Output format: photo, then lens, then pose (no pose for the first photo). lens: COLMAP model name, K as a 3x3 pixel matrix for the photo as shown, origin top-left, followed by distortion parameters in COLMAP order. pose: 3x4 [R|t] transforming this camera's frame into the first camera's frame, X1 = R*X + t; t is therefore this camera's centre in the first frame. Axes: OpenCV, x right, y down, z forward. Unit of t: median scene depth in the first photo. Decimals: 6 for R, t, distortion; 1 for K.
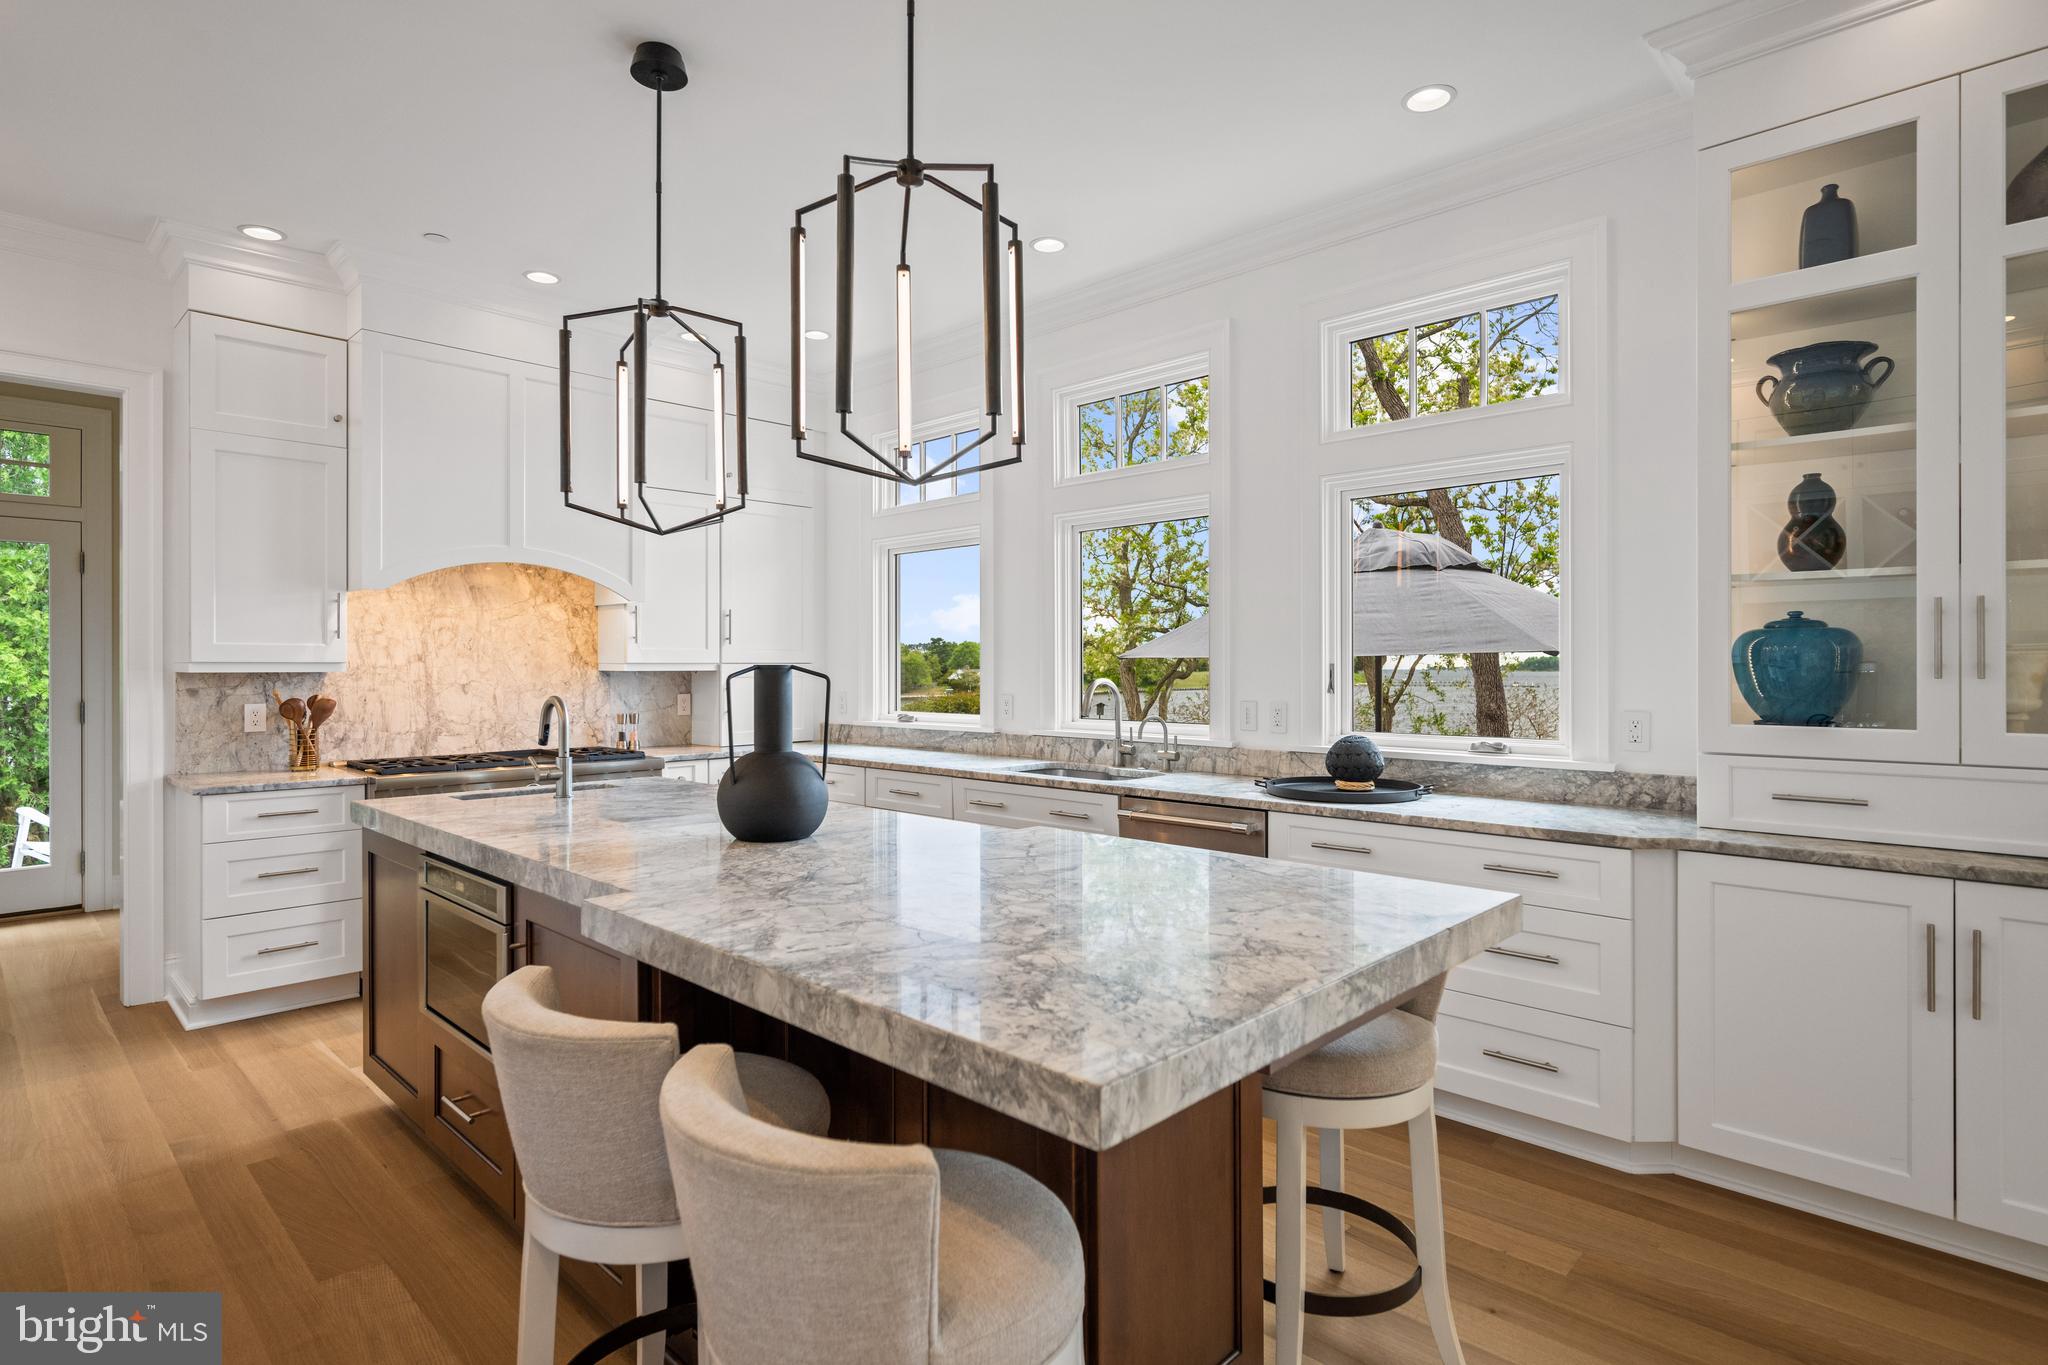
lens RADIAL K [[1036.4, 0, 1011.8], [0, 1036.4, 670.5], [0, 0, 1]] dist [0.006969, -0.000183]
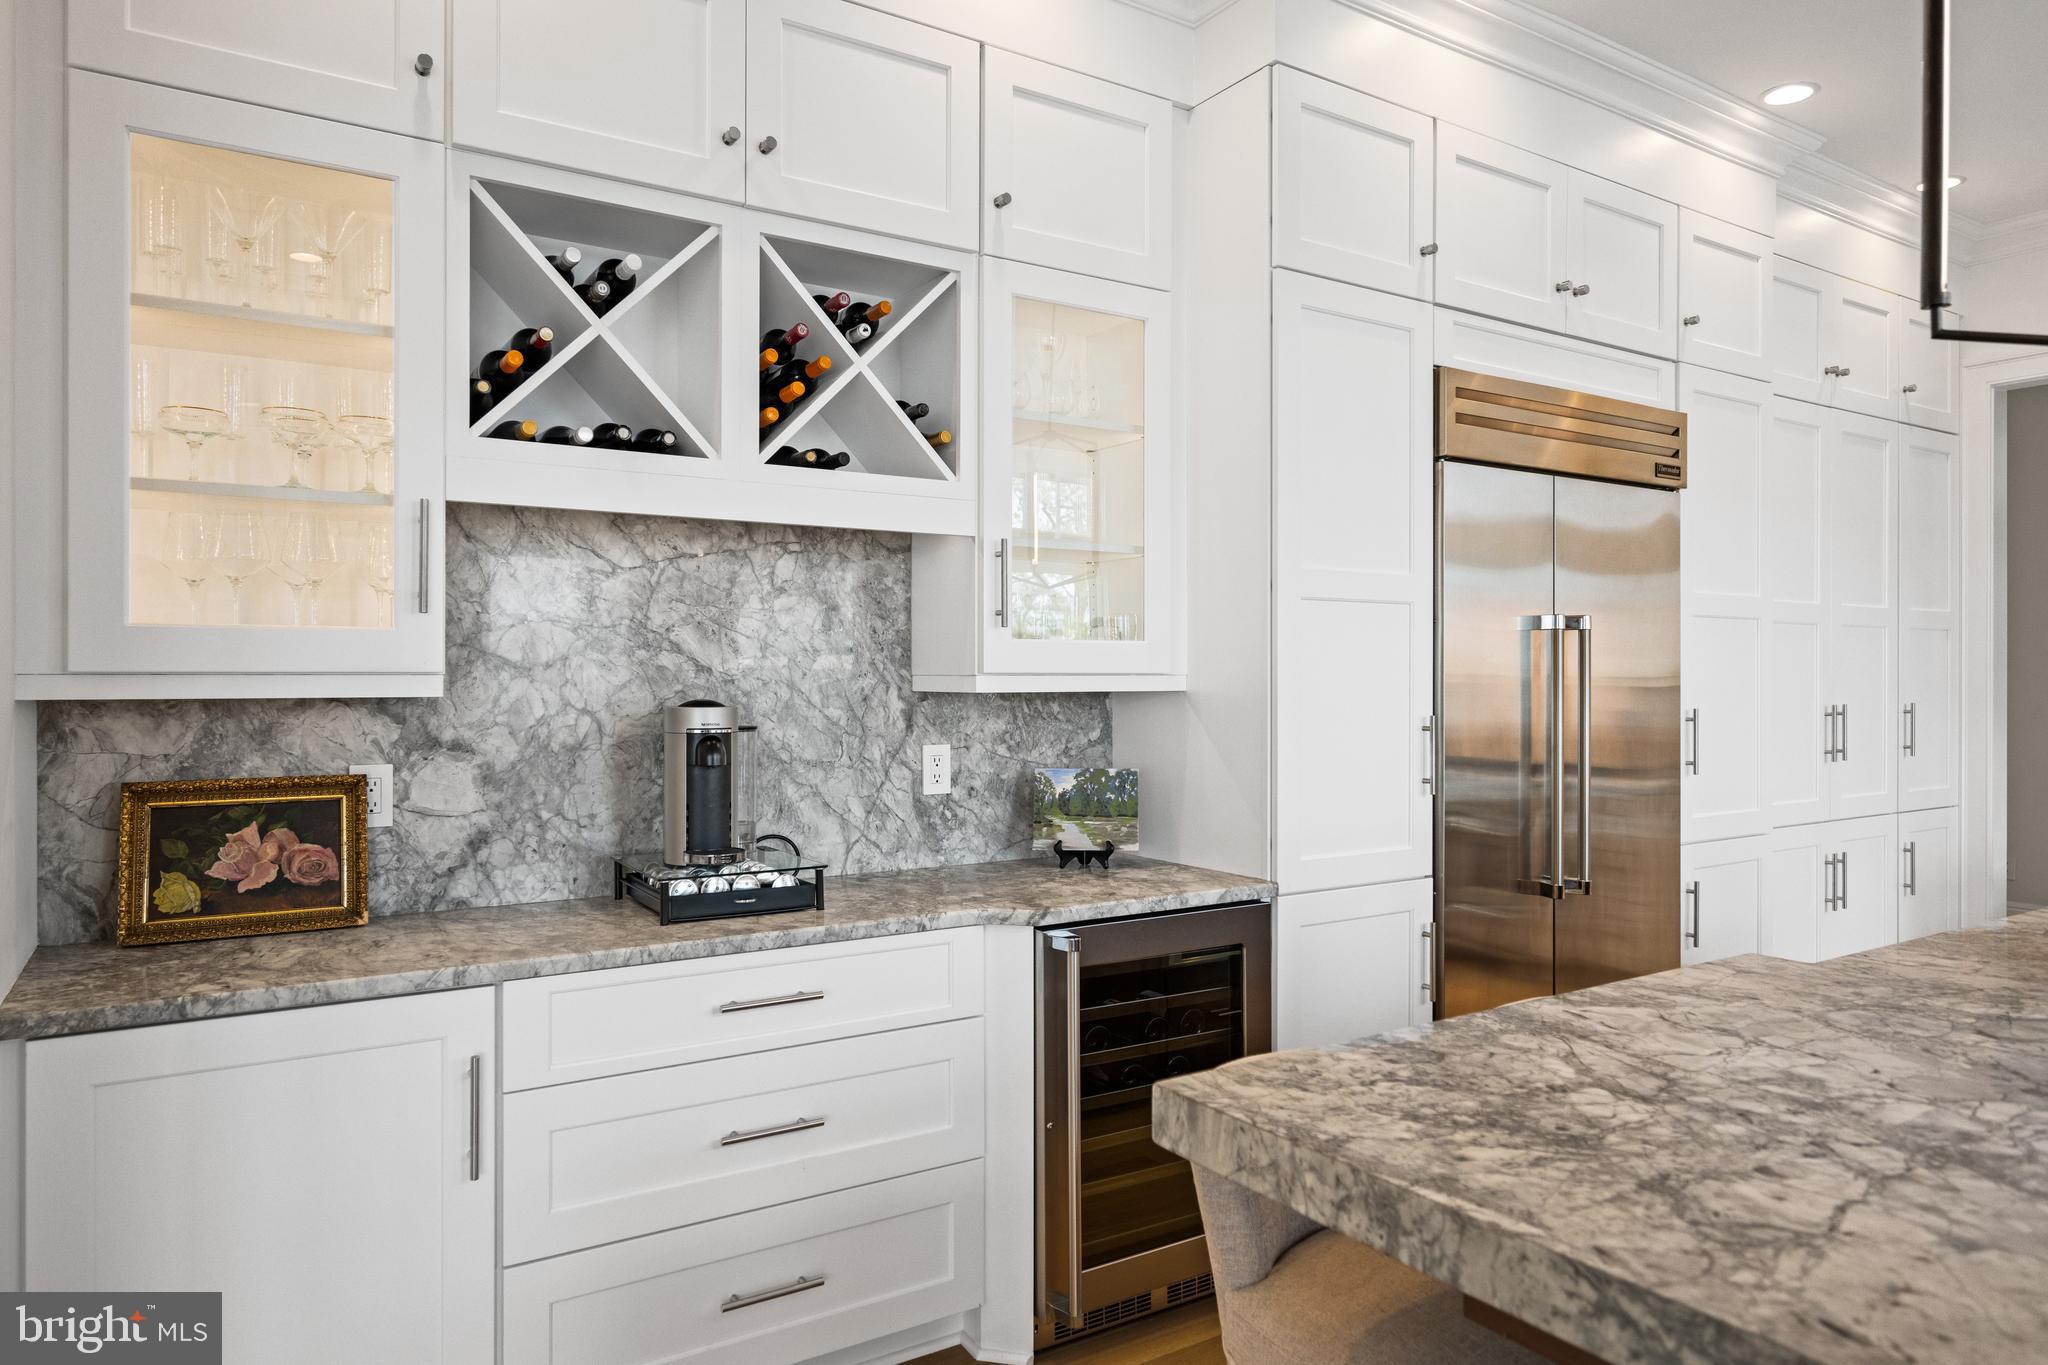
lens RADIAL K [[1295.4, 0, 1018.9], [0, 1295.4, 675.2], [0, 0, 1]] dist [0.000436, -0.001717]
pose [[-0.222728, 0.001804, -0.974879, 0.526438], [-0.002288, 0.999995, 0.002374, -0.009733], [0.974878, 0.002759, -0.222723, 0.427205]]
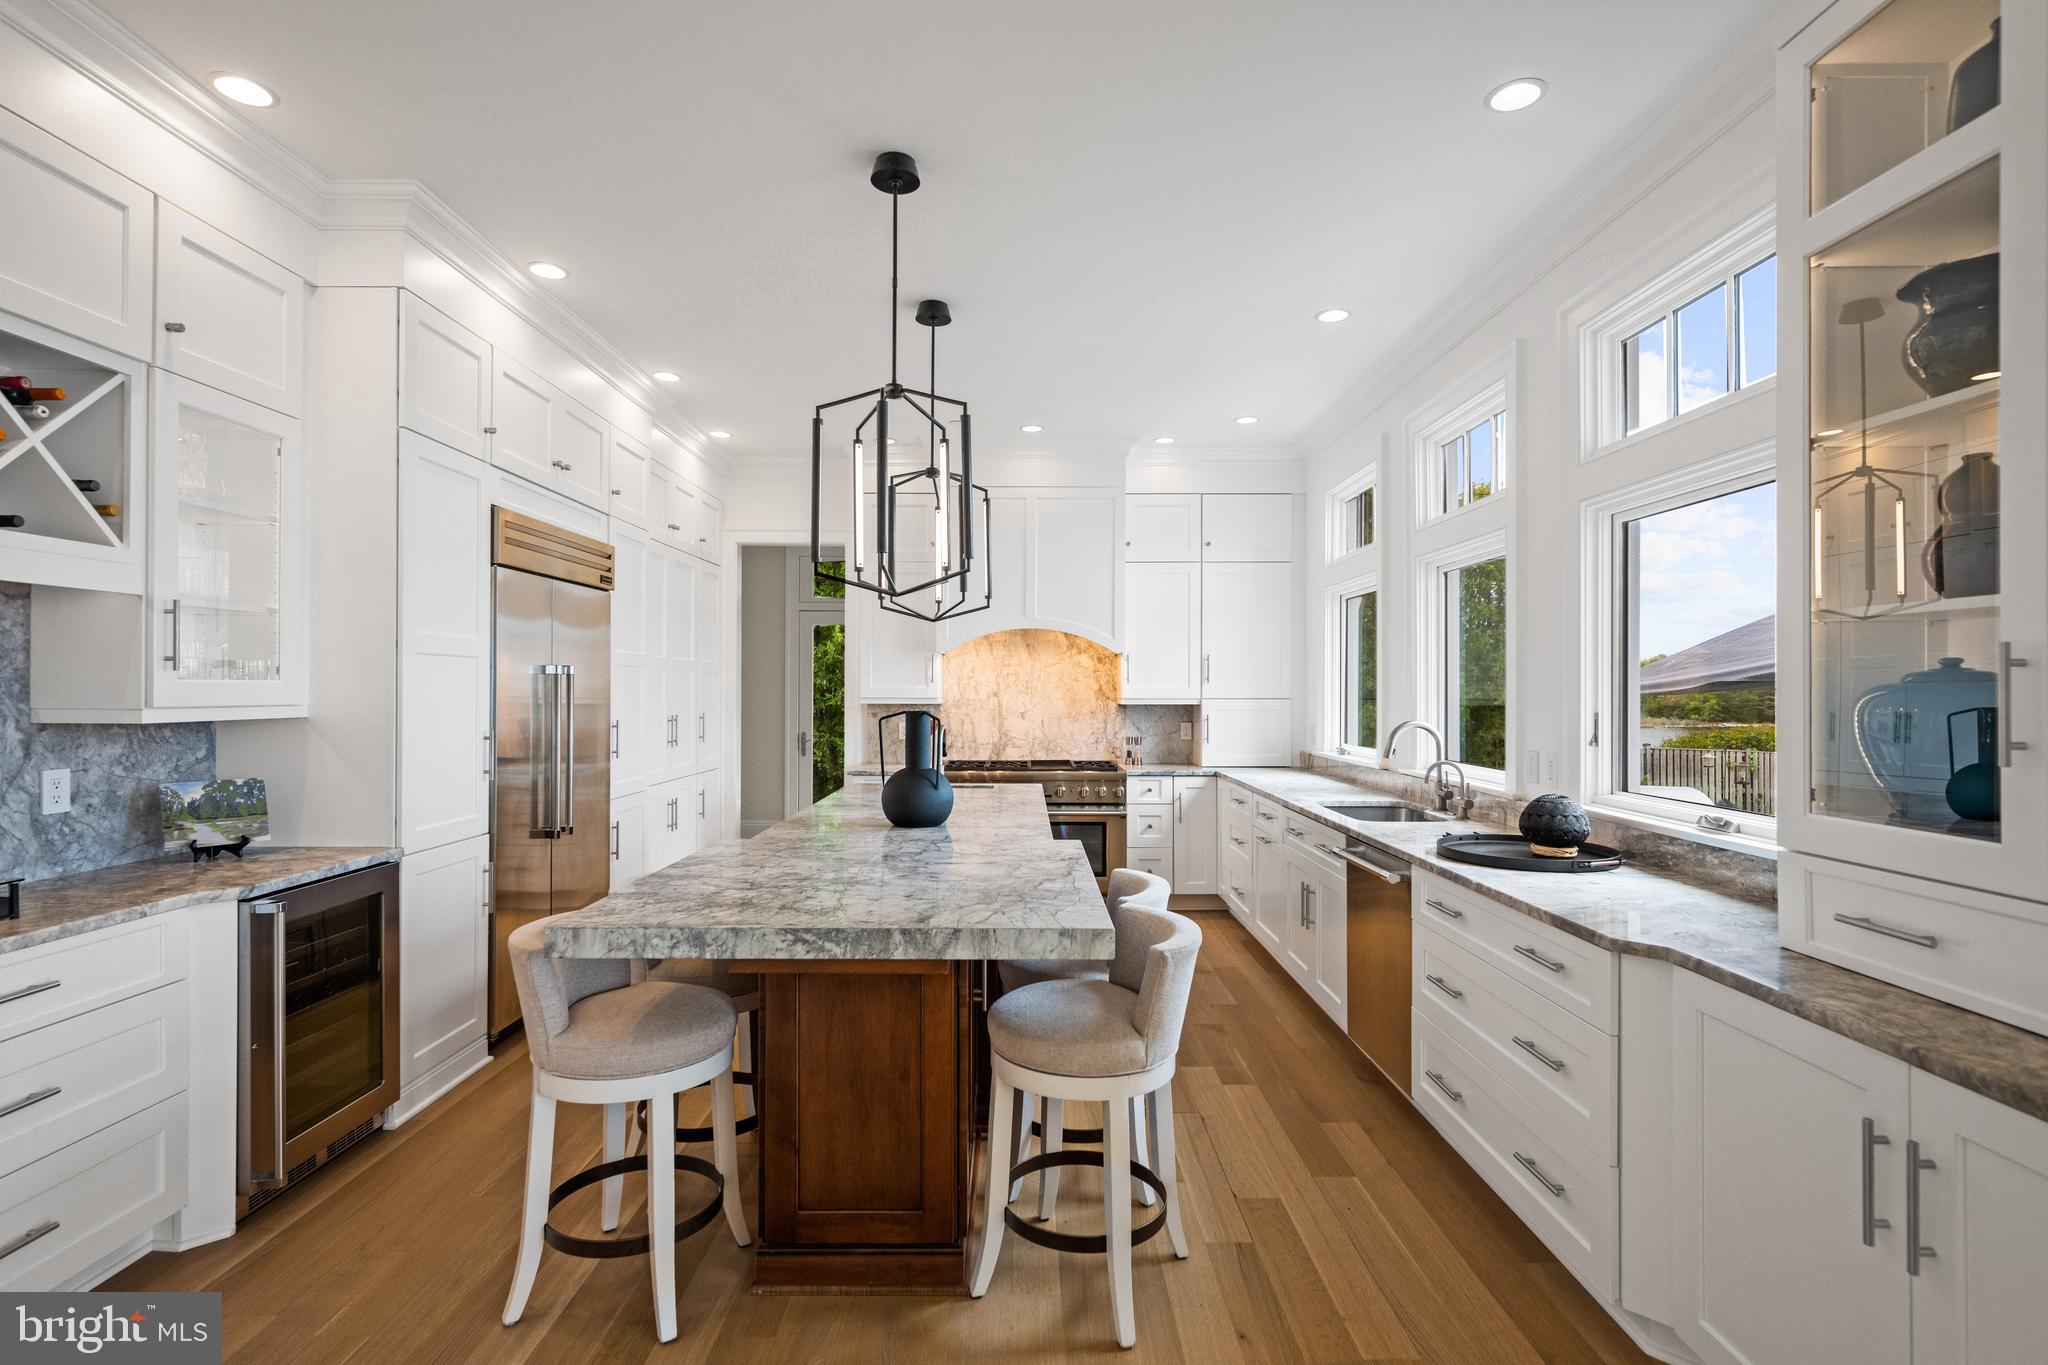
lens RADIAL K [[956.4, 0, 1021.7], [0, 956.4, 684.1], [0, 0, 1]] dist [-0.002440, -0.001075]
pose [[0.698230, 0.000068, -0.715873, 0.790345], [-0.007045, 0.999952, -0.006777, -0.031716], [0.715839, 0.009775, 0.698197, 0.122399]]
